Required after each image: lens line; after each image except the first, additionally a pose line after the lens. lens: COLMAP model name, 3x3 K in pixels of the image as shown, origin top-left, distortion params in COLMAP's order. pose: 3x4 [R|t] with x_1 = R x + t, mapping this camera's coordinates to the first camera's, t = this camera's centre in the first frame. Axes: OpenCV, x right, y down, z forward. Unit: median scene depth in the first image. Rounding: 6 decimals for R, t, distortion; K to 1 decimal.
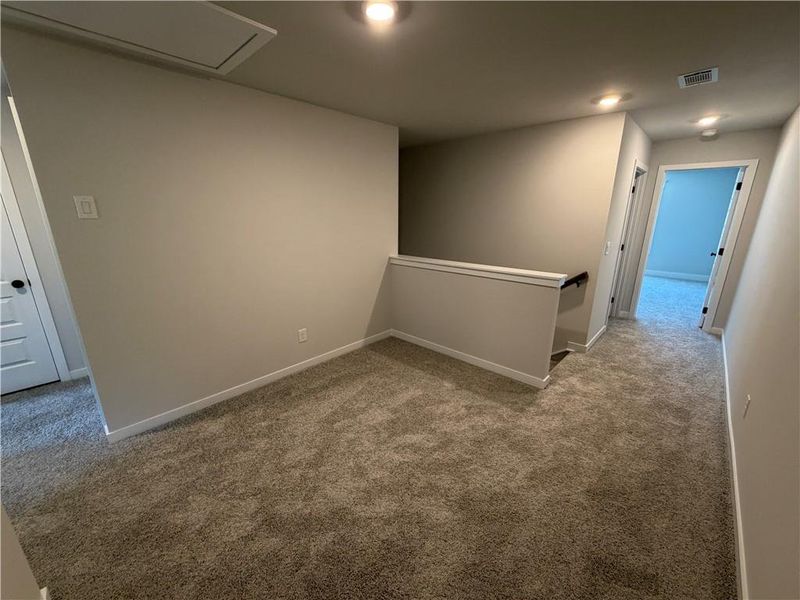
lens RADIAL K [[320.7, 0, 400.0], [0, 320.7, 300.0], [0, 0, 1]] dist [-0.000282, -0.000108]
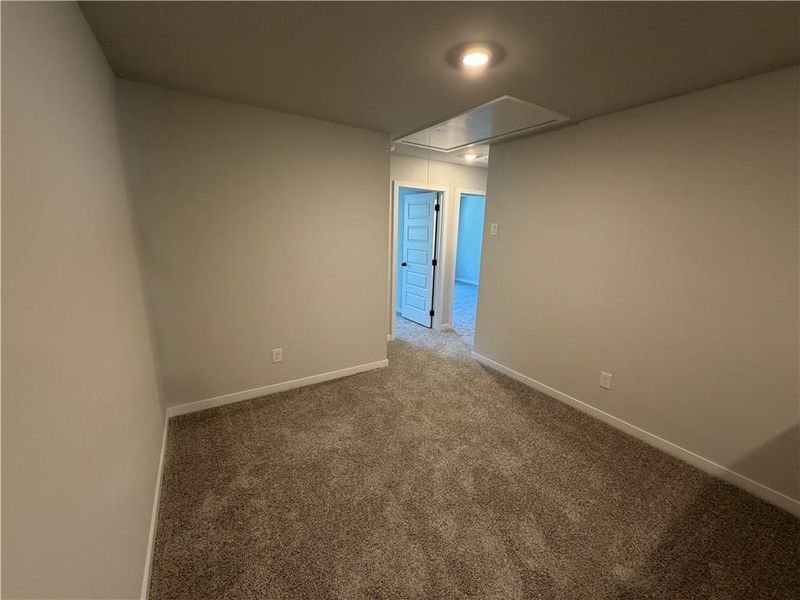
lens RADIAL K [[320.7, 0, 400.0], [0, 320.7, 300.0], [0, 0, 1]] dist [-0.000282, -0.000108]
pose [[-0.250877, 0.205861, -0.945876, 0.807570], [-0.278417, 0.920493, 0.274182, -0.226118], [0.927116, 0.332134, -0.173615, 0.795638]]
